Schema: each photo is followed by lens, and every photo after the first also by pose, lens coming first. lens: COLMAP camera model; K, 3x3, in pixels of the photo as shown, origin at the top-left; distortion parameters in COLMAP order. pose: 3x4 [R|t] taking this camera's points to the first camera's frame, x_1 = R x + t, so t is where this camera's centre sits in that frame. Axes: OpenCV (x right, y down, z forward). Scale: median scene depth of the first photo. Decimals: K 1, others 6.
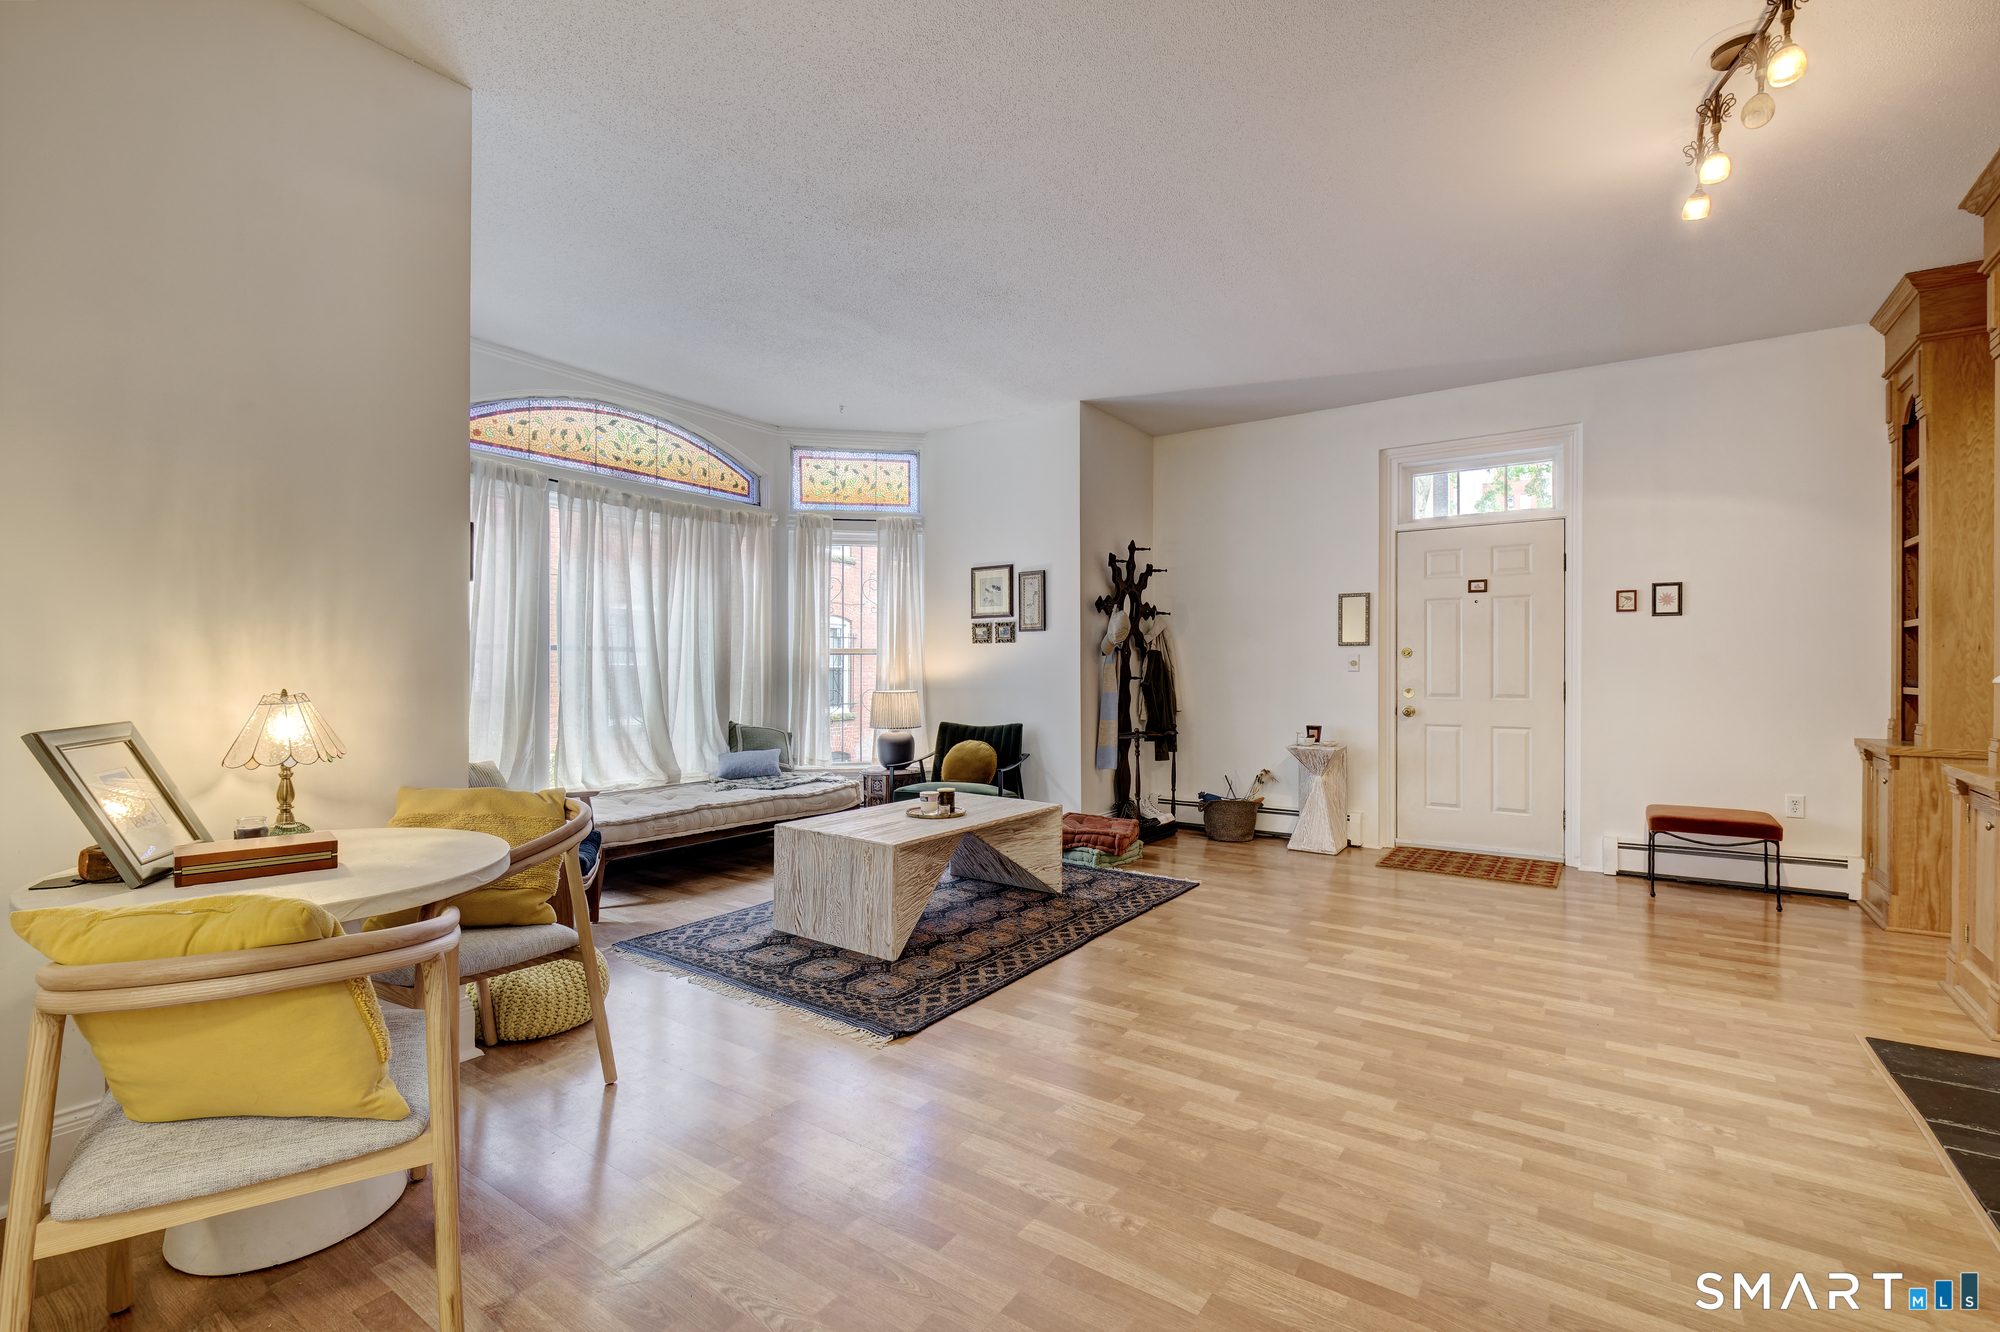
lens RADIAL K [[892.2, 0, 999.3], [0, 892.2, 645.0], [0, 0, 1]] dist [-0.009178, 0.004505]
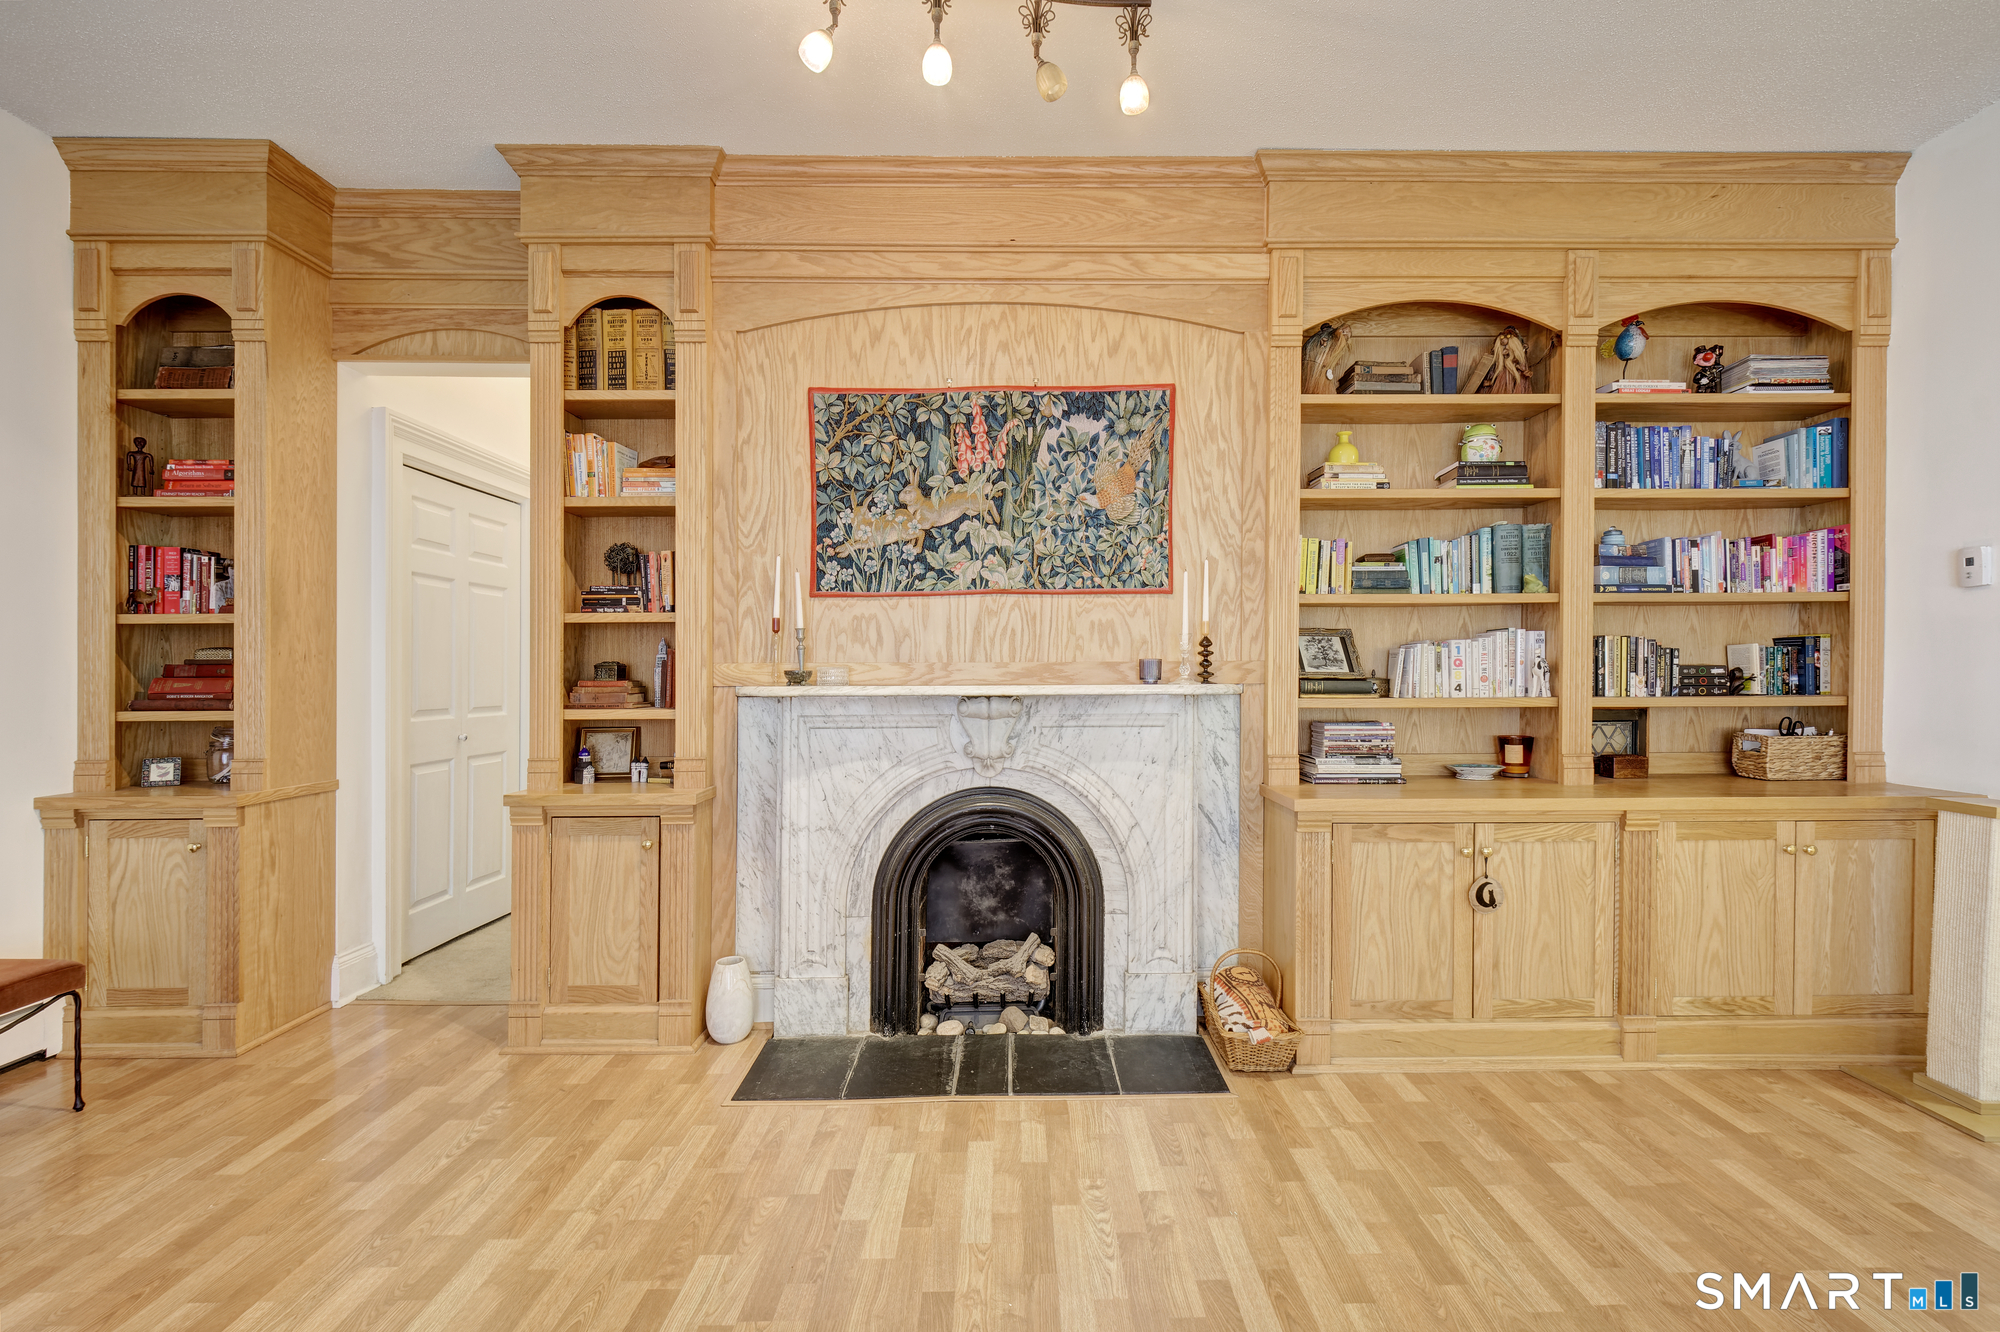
lens RADIAL K [[897.4, 0, 1000.0], [0, 897.4, 666.0], [0, 0, 1]] dist [-0.000839, -0.000831]
pose [[-0.587233, 0.005430, 0.809400, 0.074674], [-0.016906, 0.999677, -0.018972, 0.016869], [-0.809242, -0.024825, -0.586951, 1.075028]]
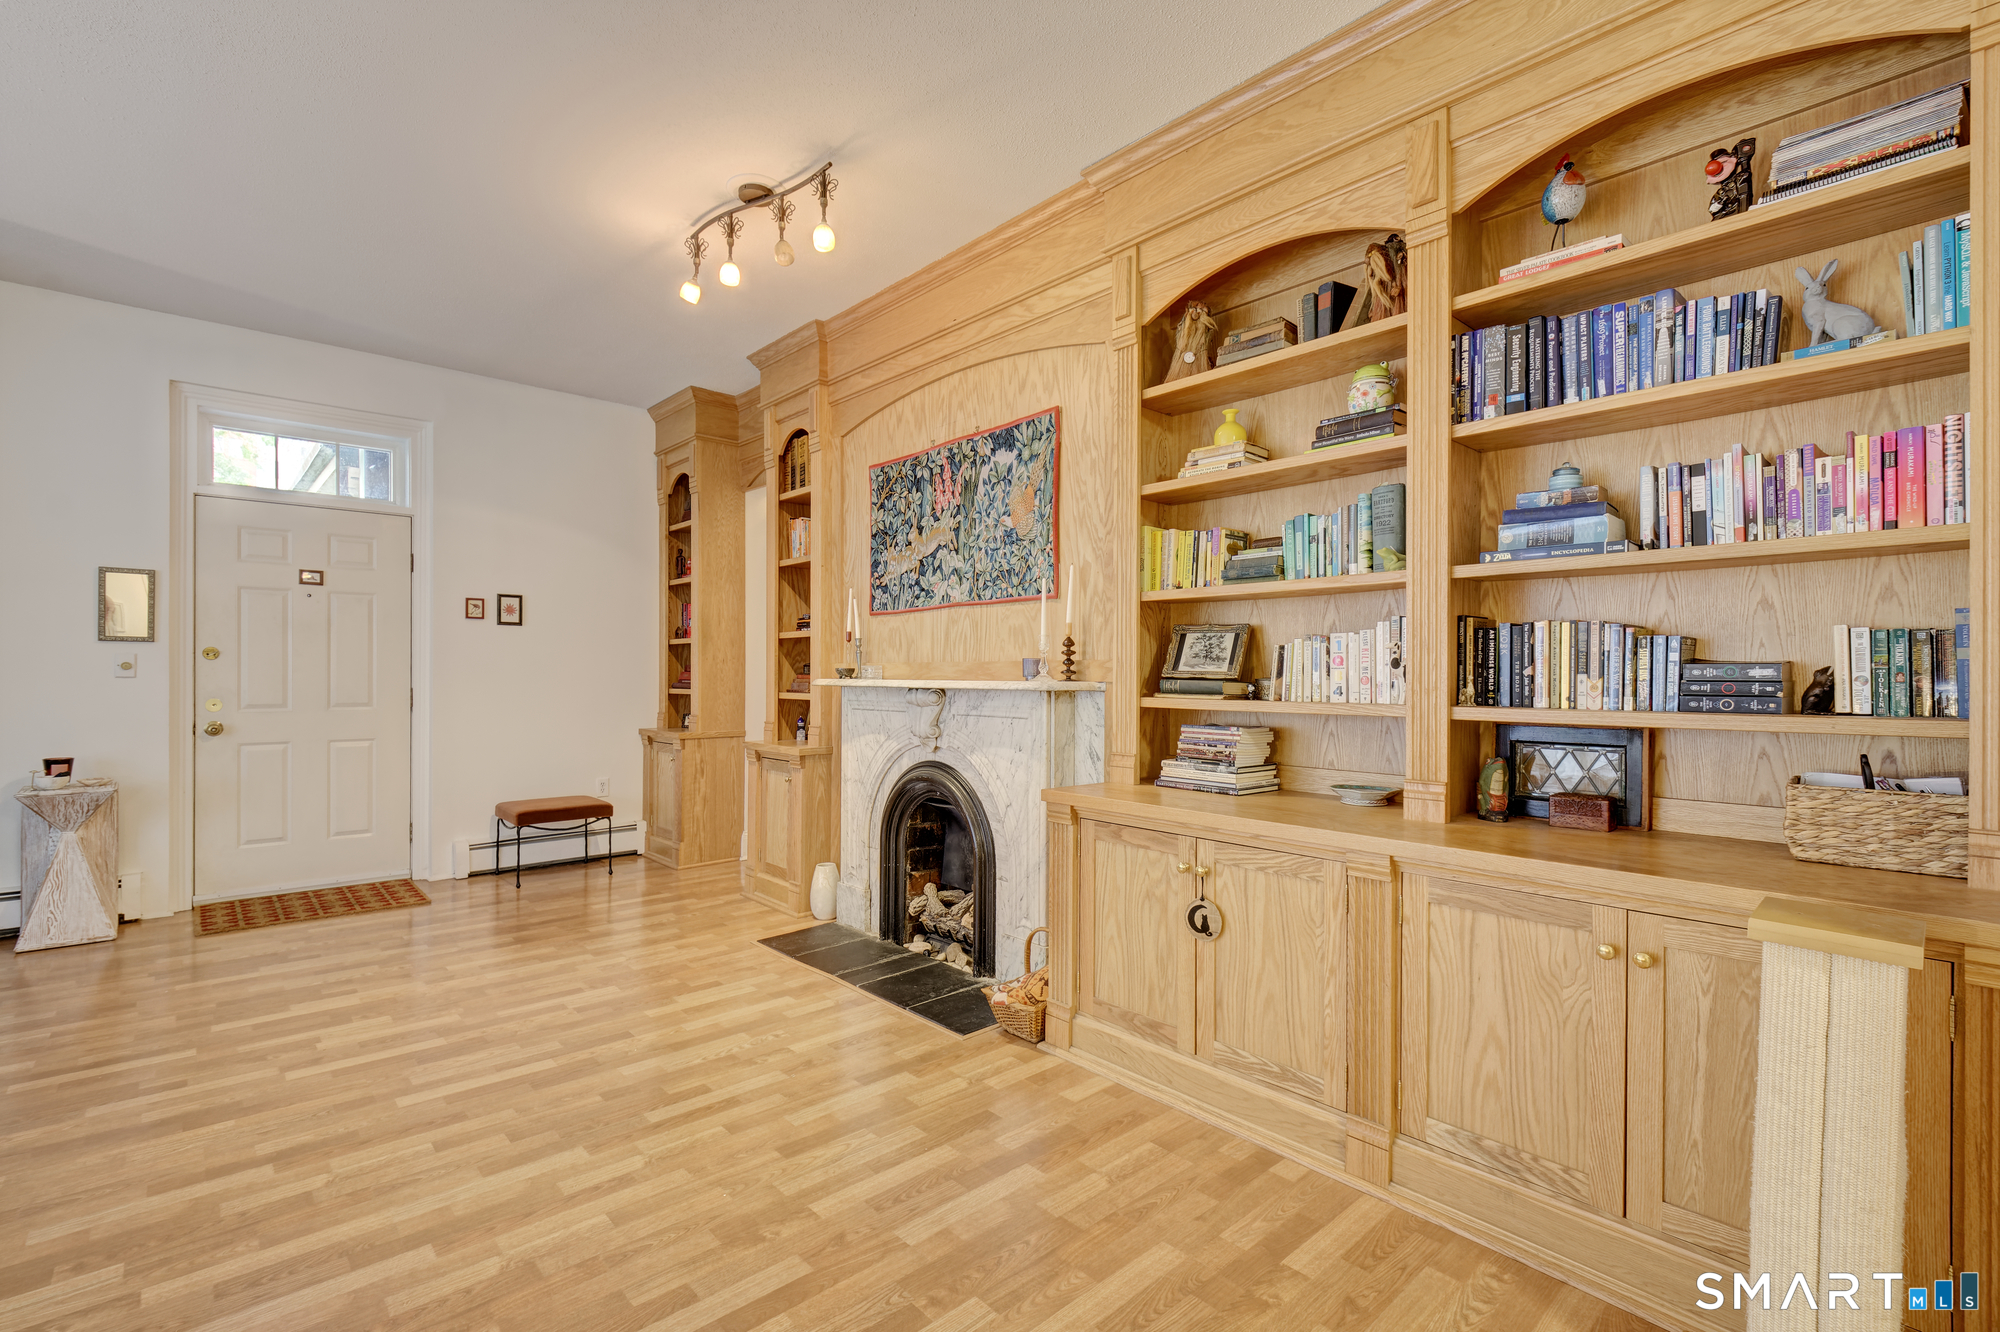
lens RADIAL K [[897.9, 0, 1000.1], [0, 897.9, 661.5], [0, 0, 1]] dist [0.001571, 0.000218]
pose [[0.217954, 0.015117, 0.975842, -0.261011], [-0.029573, 0.999523, -0.008879, 0.004338], [-0.975511, -0.026923, 0.218297, 0.271064]]
